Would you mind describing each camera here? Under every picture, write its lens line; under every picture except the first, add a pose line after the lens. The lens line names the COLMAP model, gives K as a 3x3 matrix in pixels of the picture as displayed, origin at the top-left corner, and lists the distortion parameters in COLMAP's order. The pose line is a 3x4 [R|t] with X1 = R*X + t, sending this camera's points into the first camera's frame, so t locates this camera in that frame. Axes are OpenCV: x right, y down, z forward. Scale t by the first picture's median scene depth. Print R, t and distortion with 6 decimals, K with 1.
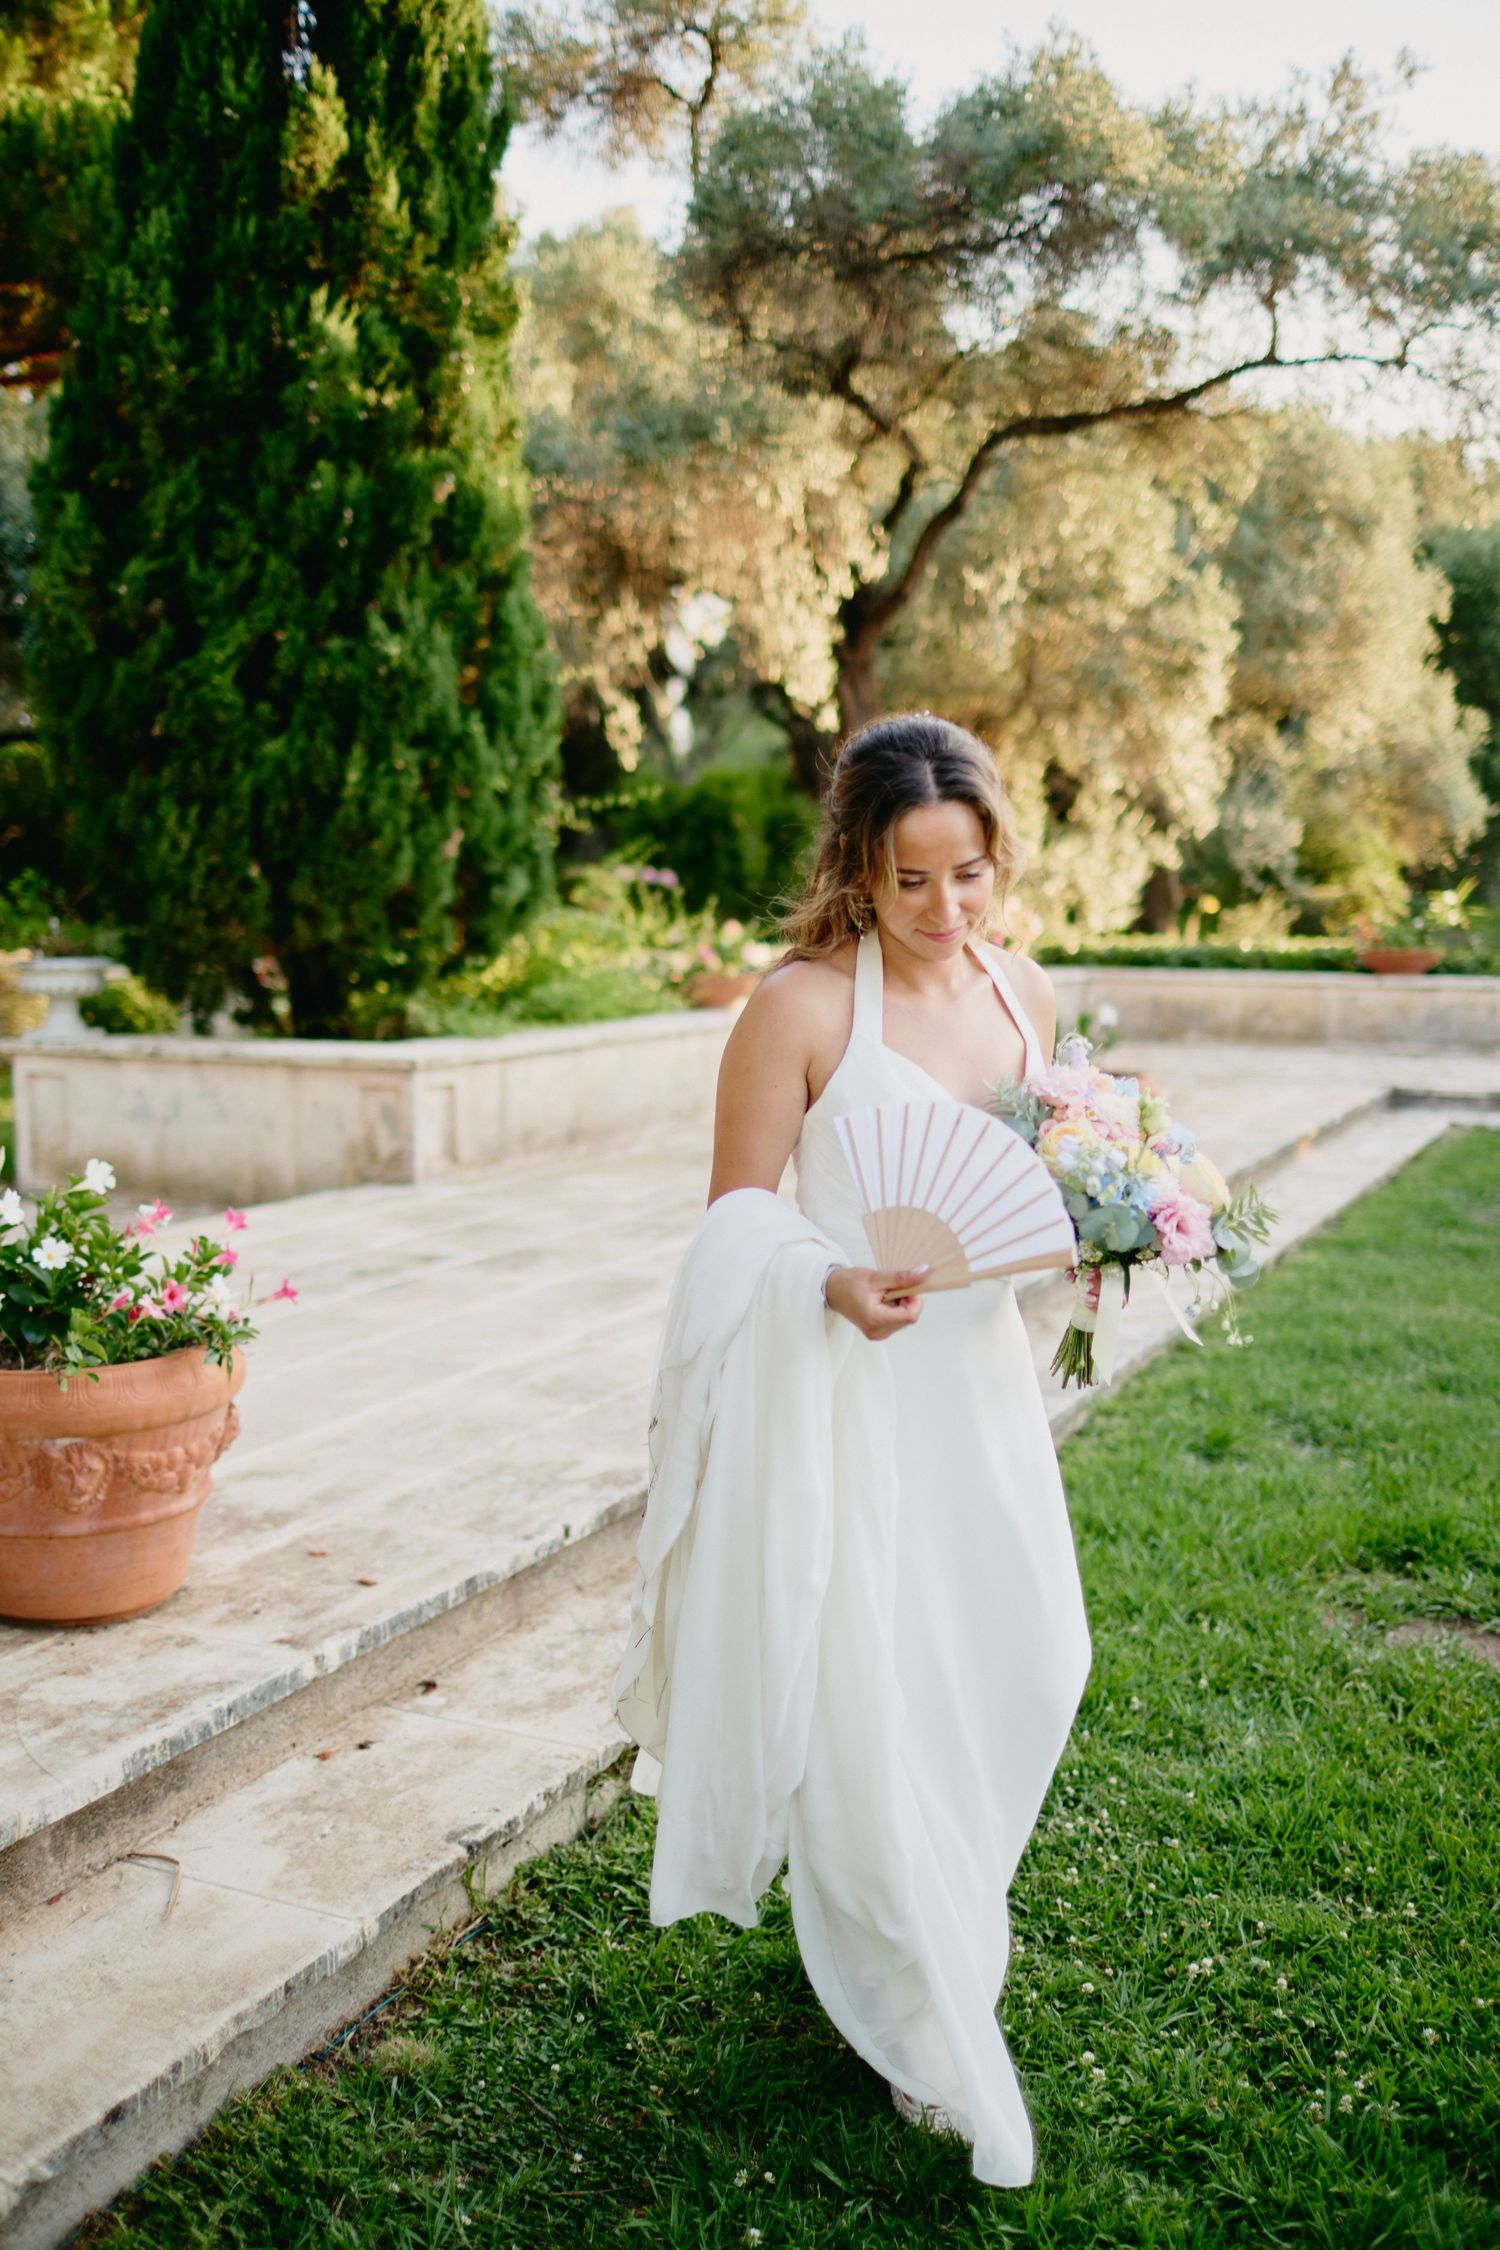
lens RADIAL K [[2117.2, 0, 725.4], [0, 2117.2, 1128.8], [0, 0, 1]] dist [-0.108850, 0.126621]
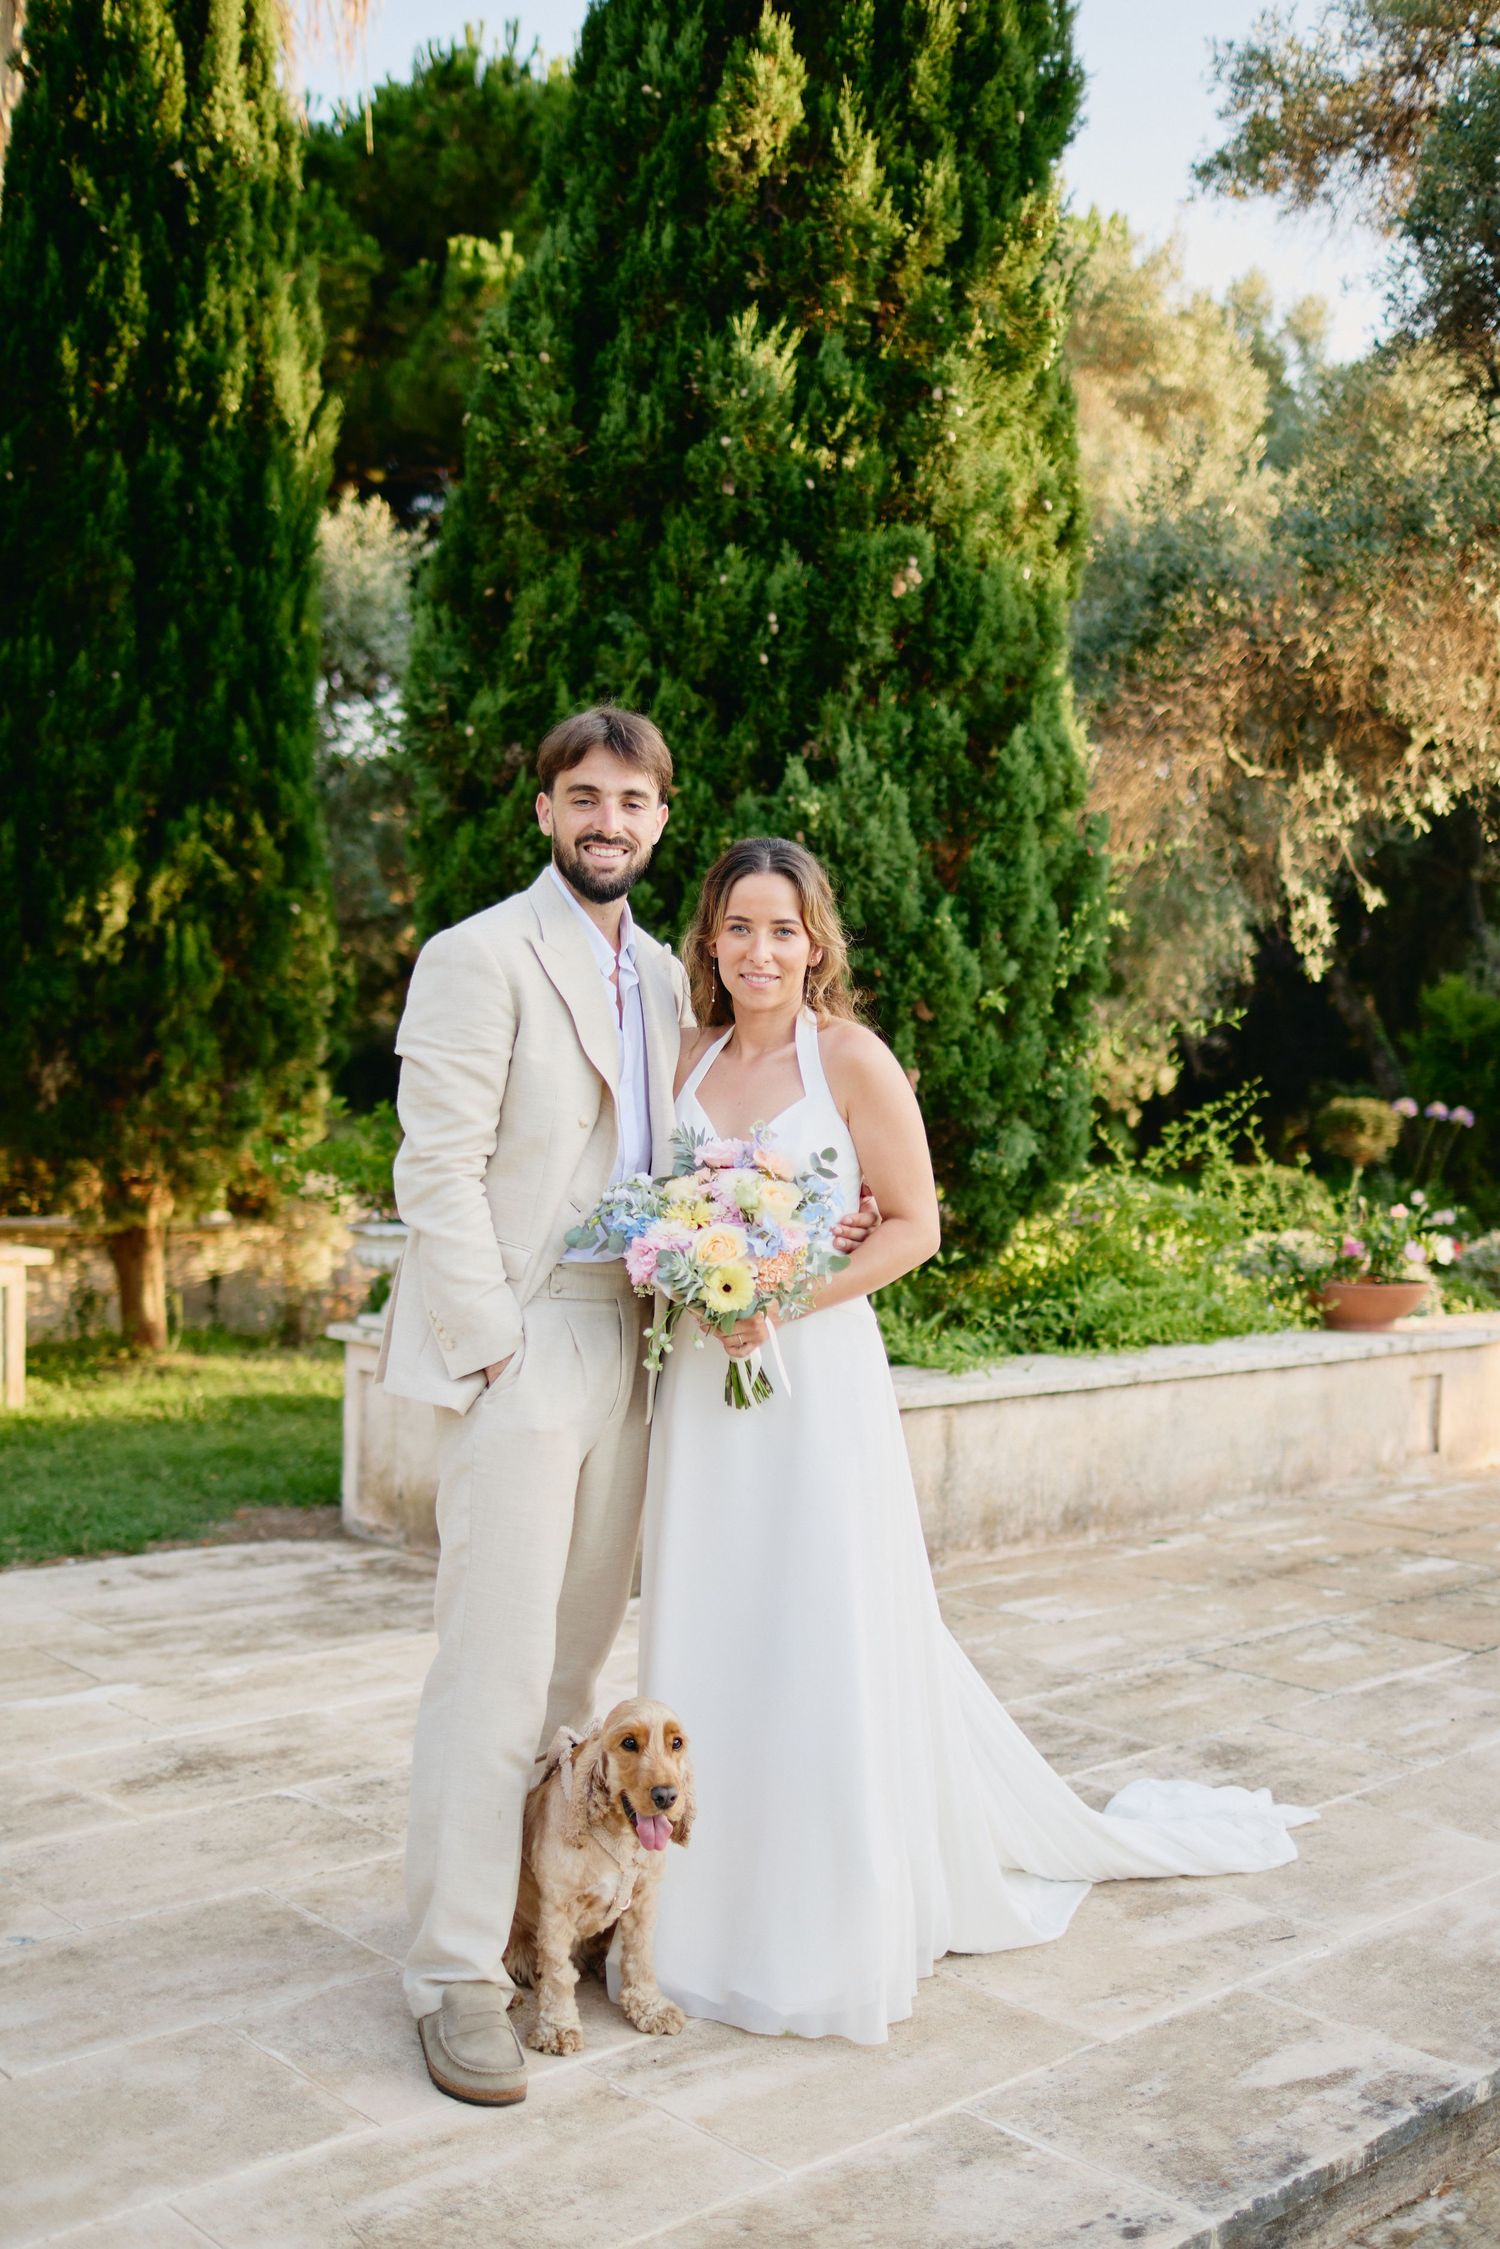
lens RADIAL K [[2237.7, 0, 774.2], [0, 2237.7, 1170.9], [0, 0, 1]] dist [-0.093479, 0.110414]
pose [[0.928539, 0.041410, -0.368917, 0.103948], [-0.071212, 0.995173, -0.067529, -0.056626], [0.364340, 0.088974, 0.927006, 0.315817]]
